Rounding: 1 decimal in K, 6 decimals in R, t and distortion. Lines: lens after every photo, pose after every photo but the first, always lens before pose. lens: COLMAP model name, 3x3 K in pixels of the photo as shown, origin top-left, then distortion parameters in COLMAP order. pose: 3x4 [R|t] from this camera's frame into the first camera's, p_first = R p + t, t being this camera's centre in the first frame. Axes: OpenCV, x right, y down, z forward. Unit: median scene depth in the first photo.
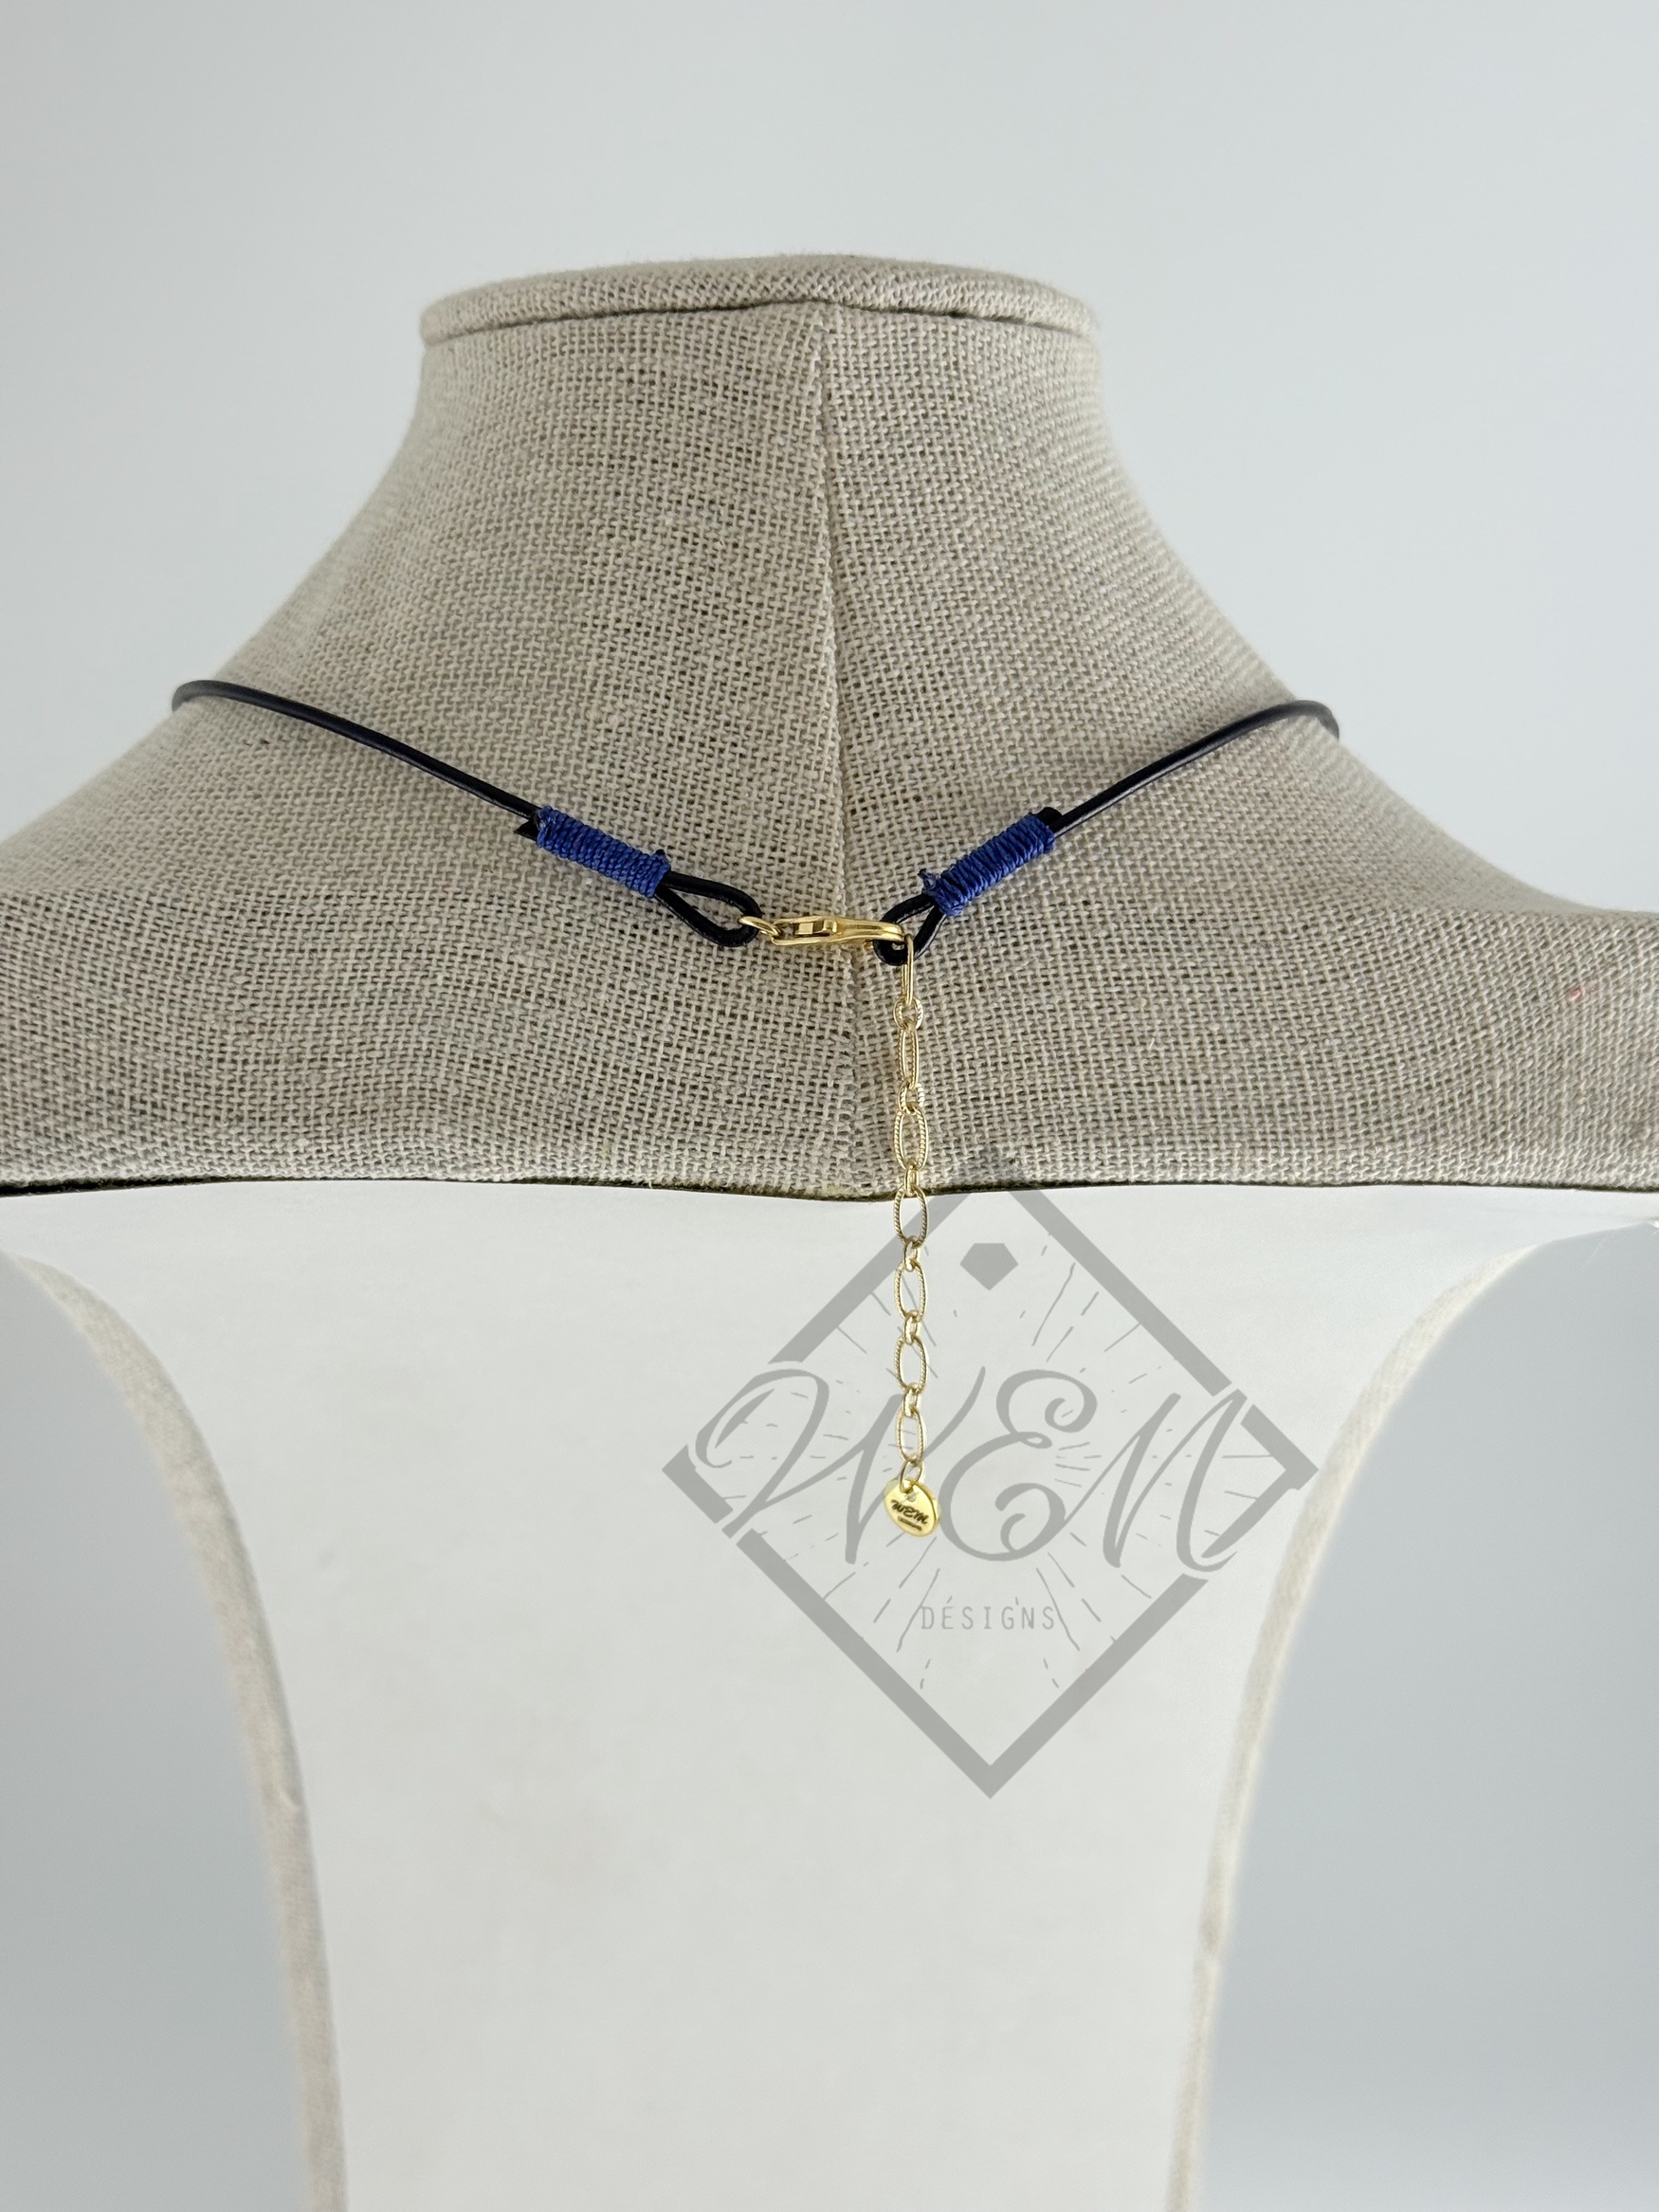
lens RADIAL K [[3153.8, 0, 877.3], [0, 3153.8, 1112.5], [0, 0, 1]] dist [0.160499, -0.067100]
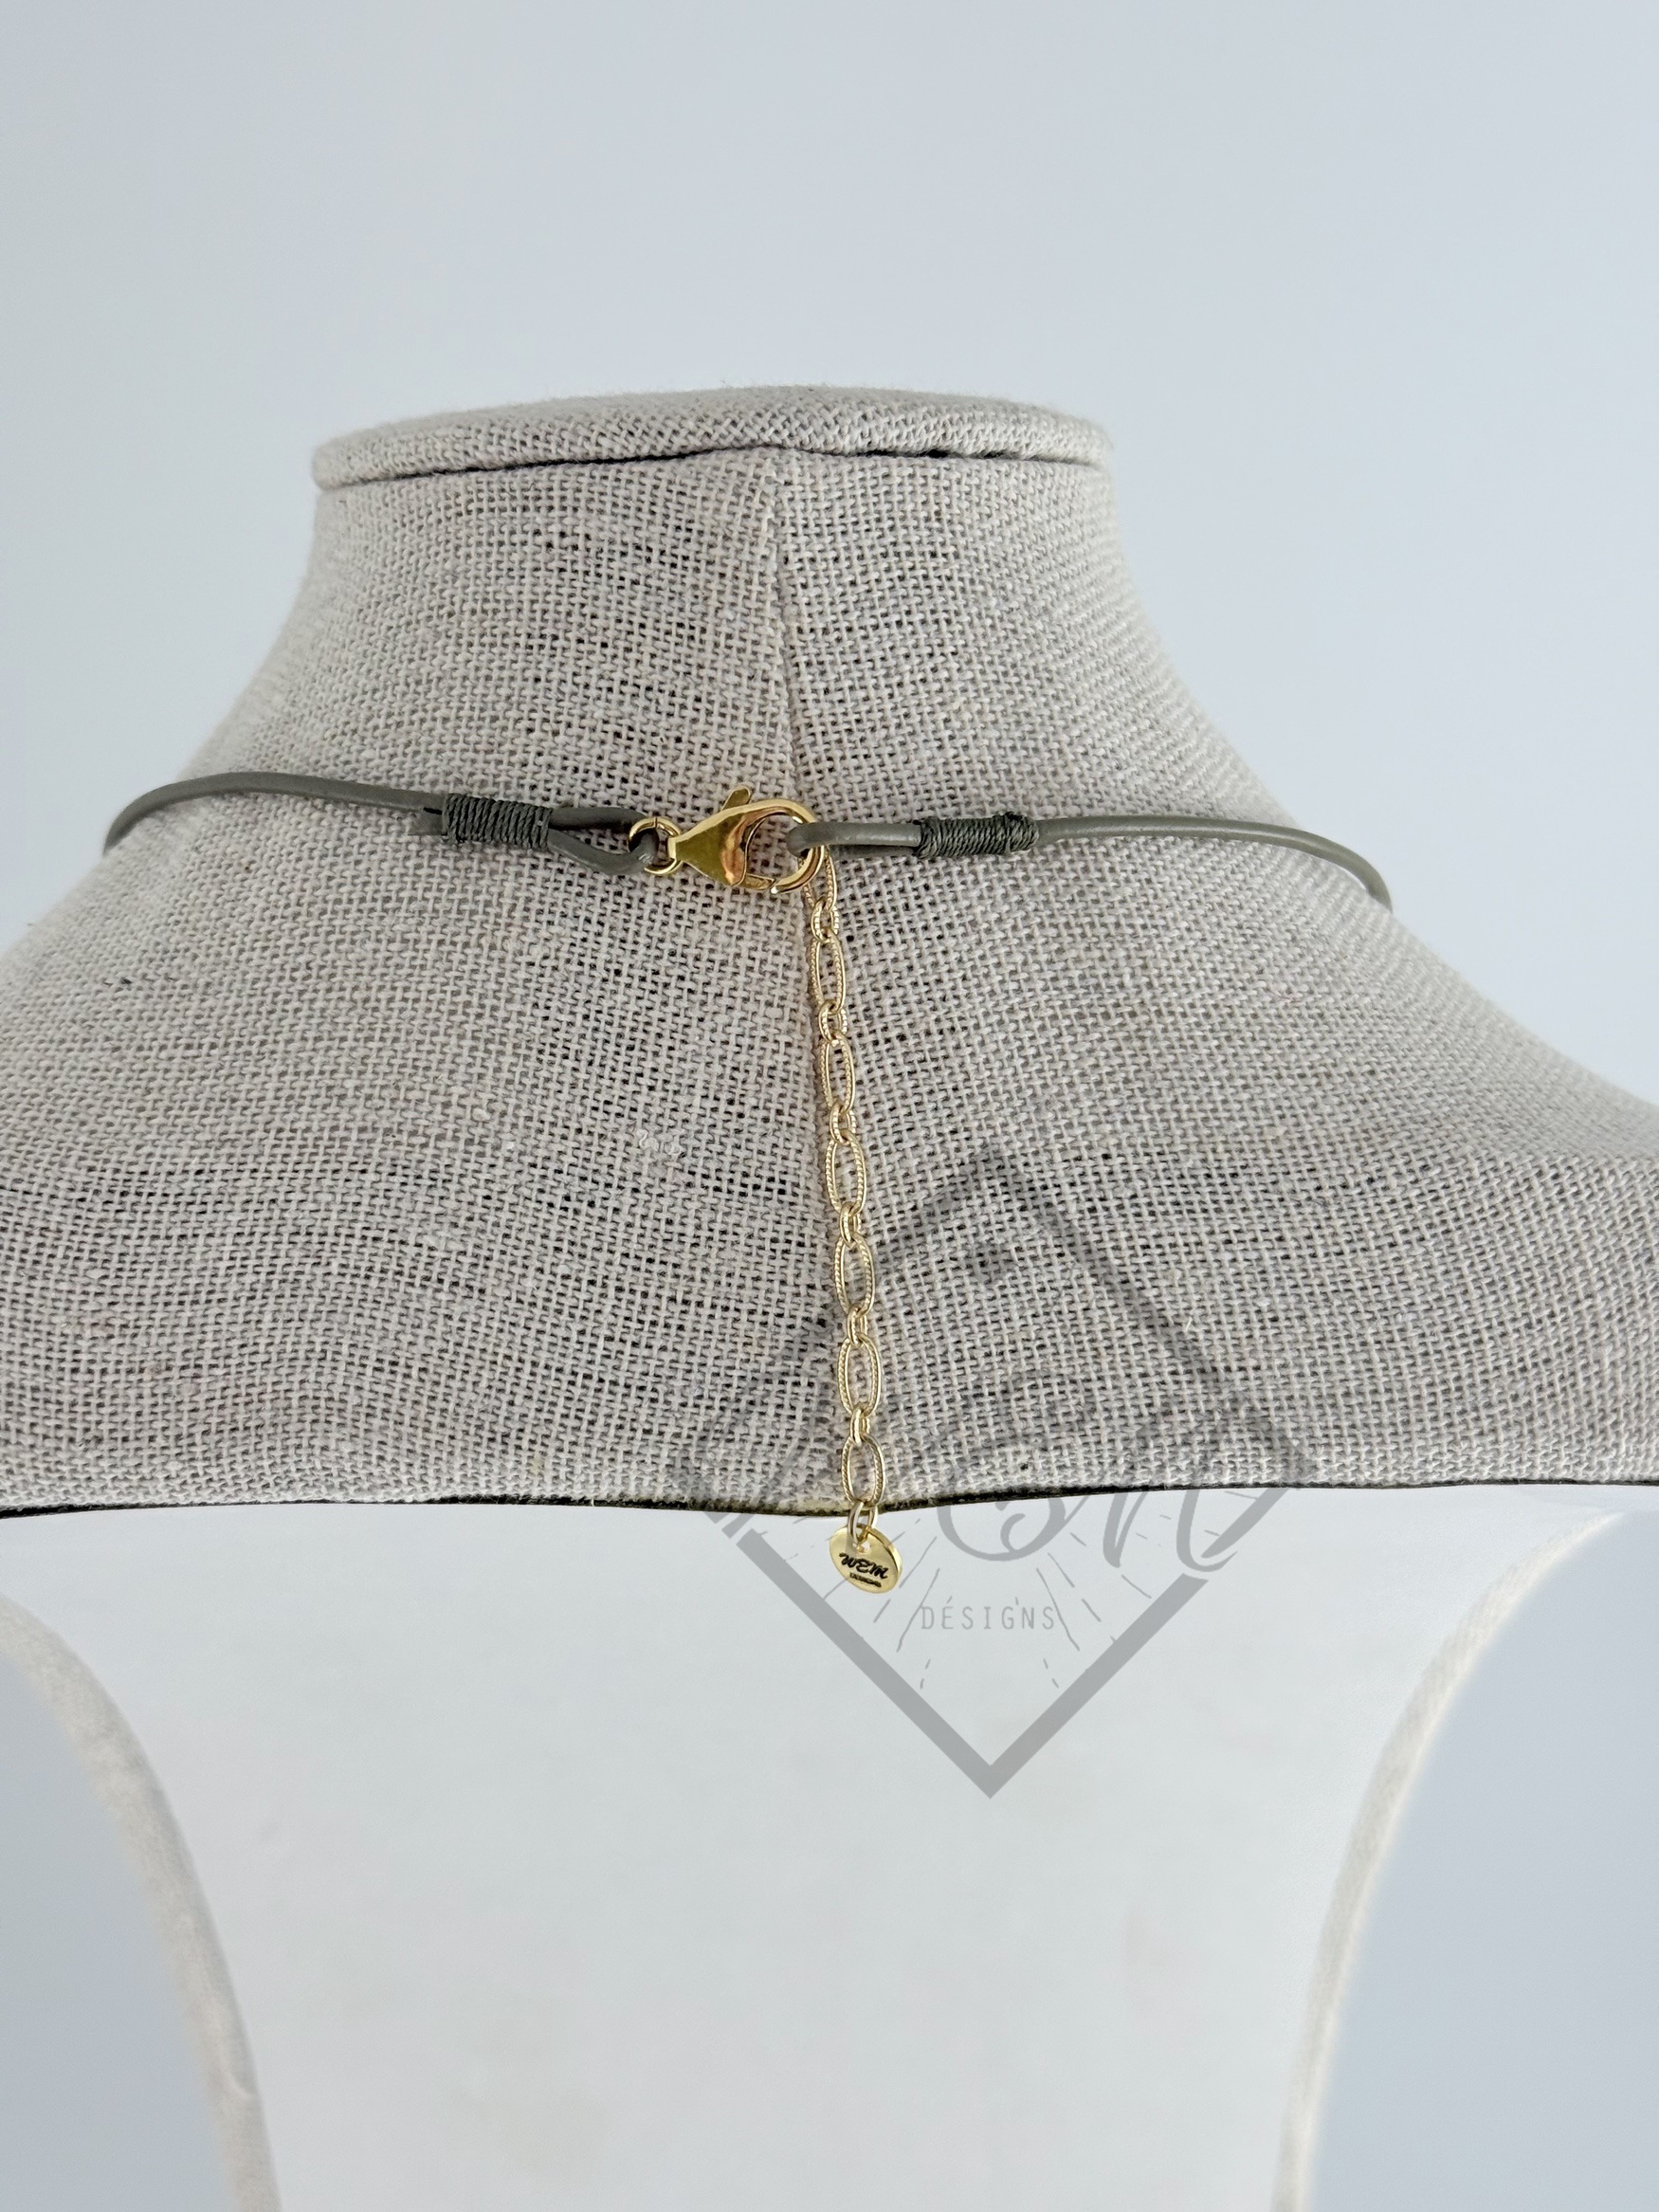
lens RADIAL K [[3153.8, 0, 877.3], [0, 3153.8, 1112.5], [0, 0, 1]] dist [0.160499, -0.067100]
pose [[0.999599, -0.020284, -0.019744, 0.022359], [0.020626, 0.999639, 0.017246, -0.093685], [0.019388, -0.017646, 0.999656, 0.164442]]
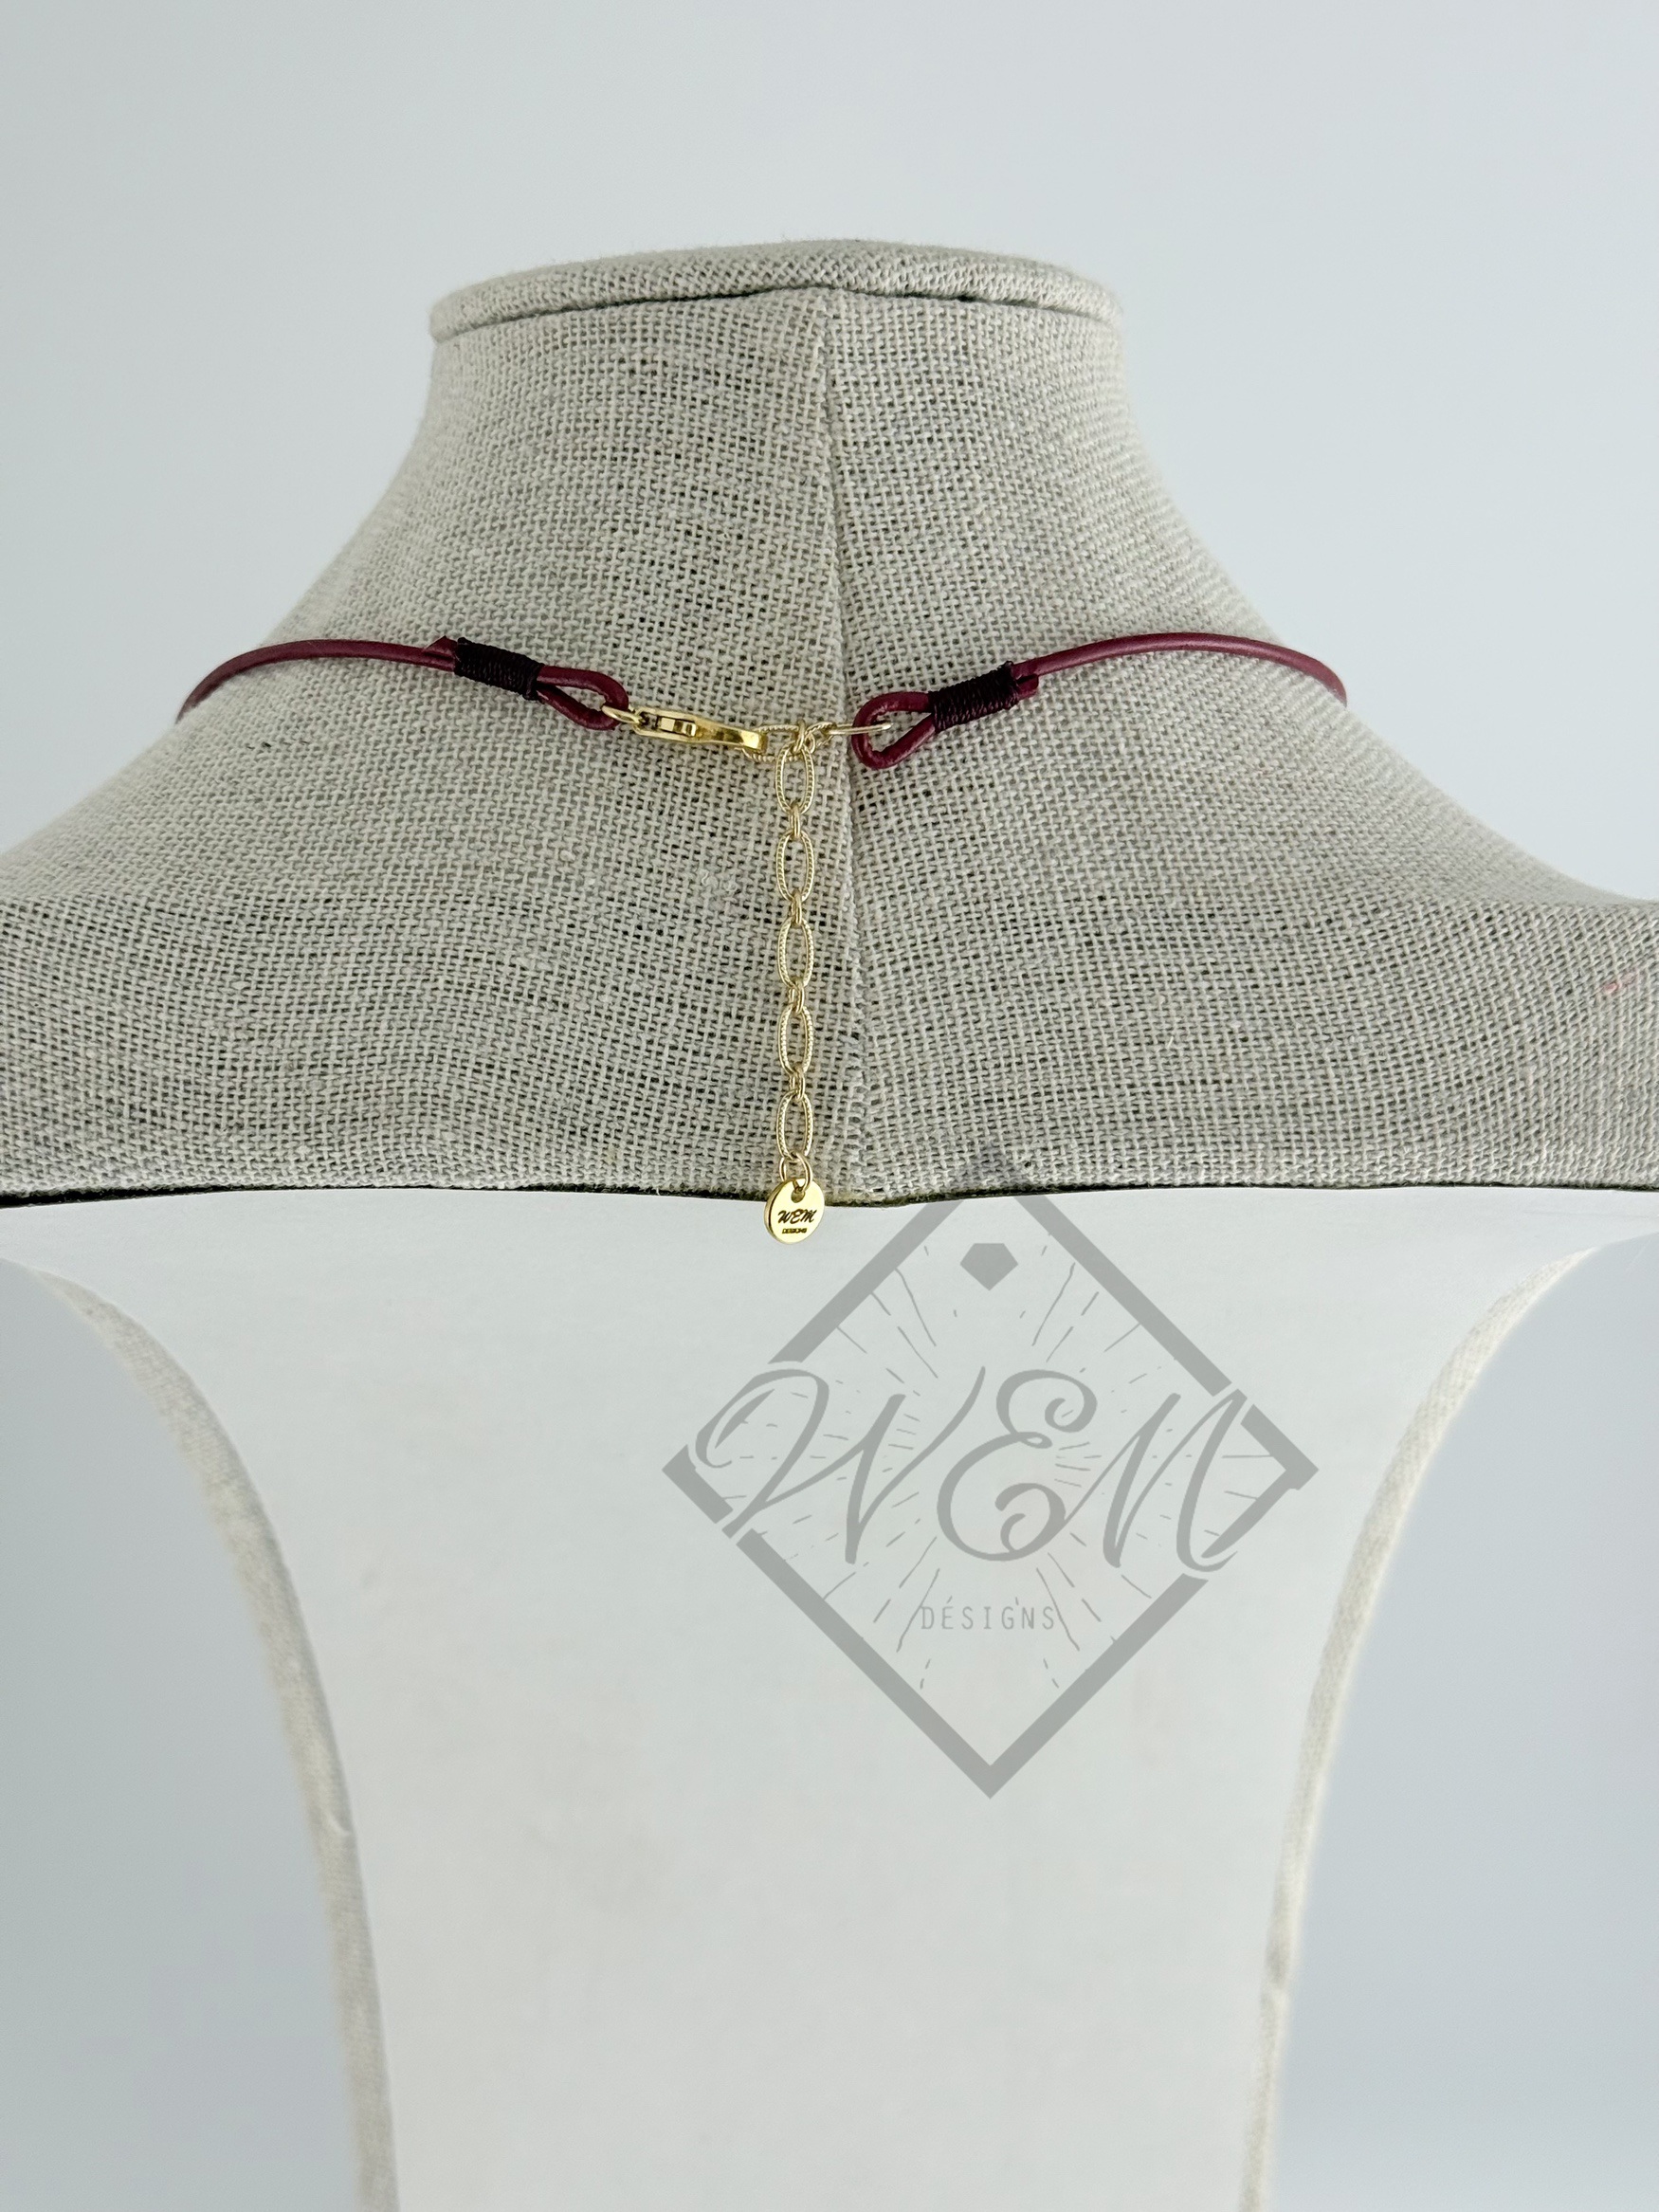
lens RADIAL K [[3153.8, 0, 877.3], [0, 3153.8, 1112.5], [0, 0, 1]] dist [0.160499, -0.067100]
pose [[0.998985, -0.007923, -0.044335, 0.039763], [0.007463, 0.999917, -0.010511, 0.009353], [0.044415, 0.010170, 0.998961, 0.025798]]
